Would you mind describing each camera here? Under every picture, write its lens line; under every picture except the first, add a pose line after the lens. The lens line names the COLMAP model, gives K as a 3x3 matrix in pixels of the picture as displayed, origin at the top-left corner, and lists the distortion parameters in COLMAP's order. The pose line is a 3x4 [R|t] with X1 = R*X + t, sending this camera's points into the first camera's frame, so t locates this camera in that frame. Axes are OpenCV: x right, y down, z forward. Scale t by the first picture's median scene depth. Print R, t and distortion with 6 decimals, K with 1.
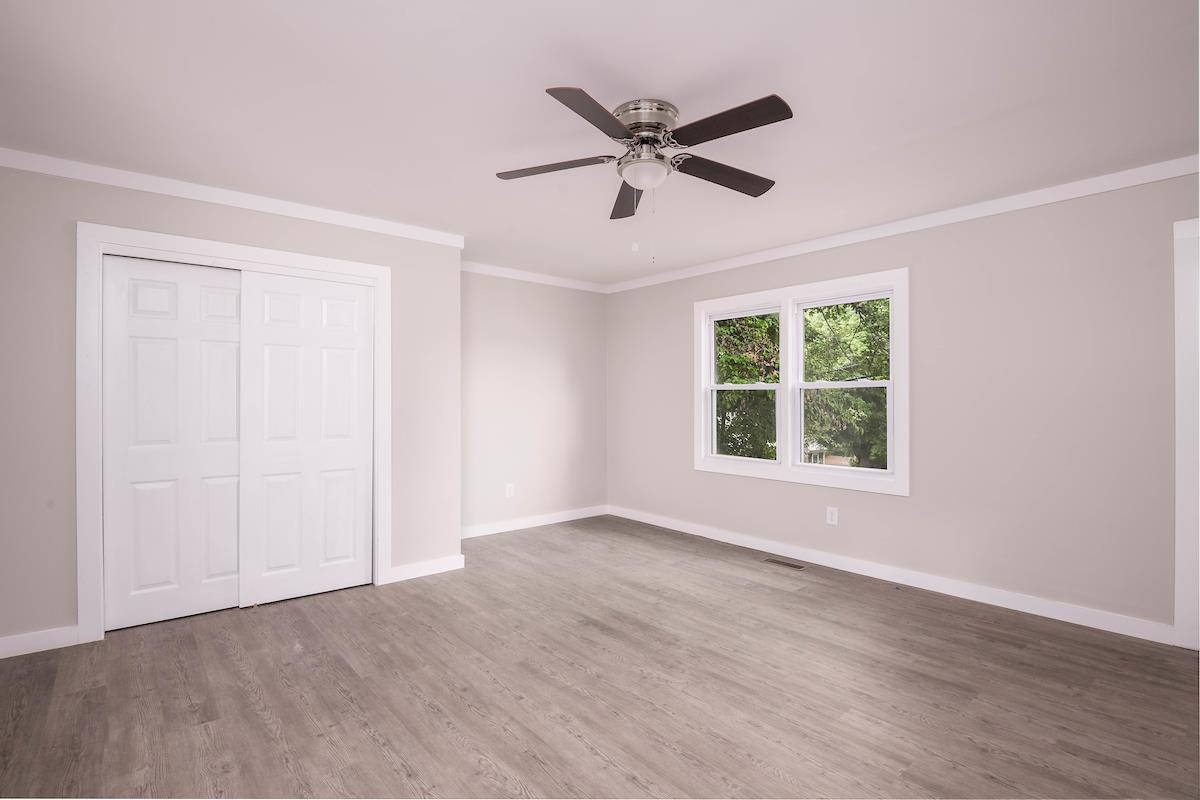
lens RADIAL K [[568.3, 0, 600.0], [0, 568.3, 400.0], [0, 0, 1]] dist [-0.000668, -0.011186]
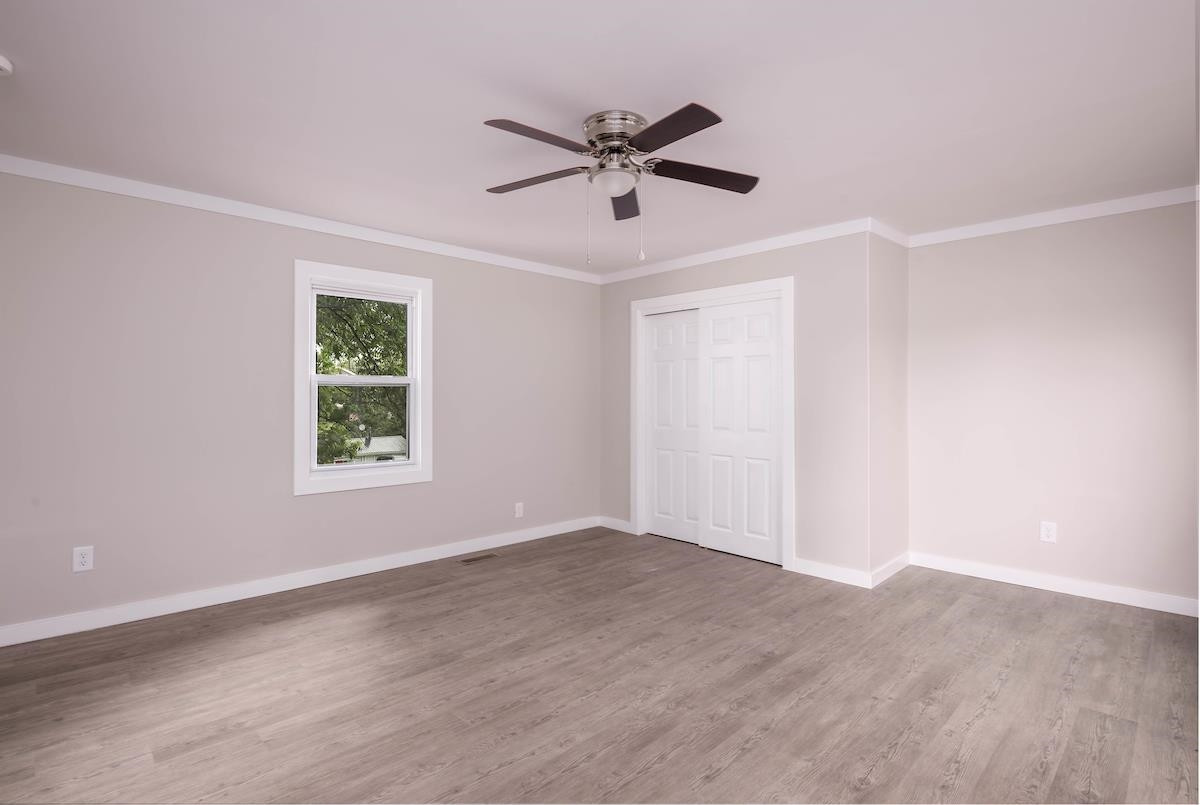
lens RADIAL K [[568.3, 0, 600.0], [0, 568.3, 402.5], [0, 0, 1]] dist [-0.000668, -0.011186]
pose [[0.081358, 0.005993, -0.996667, 0.901670], [-0.001905, 0.999981, 0.005858, -0.009139], [0.996683, 0.001422, 0.081368, 0.716154]]
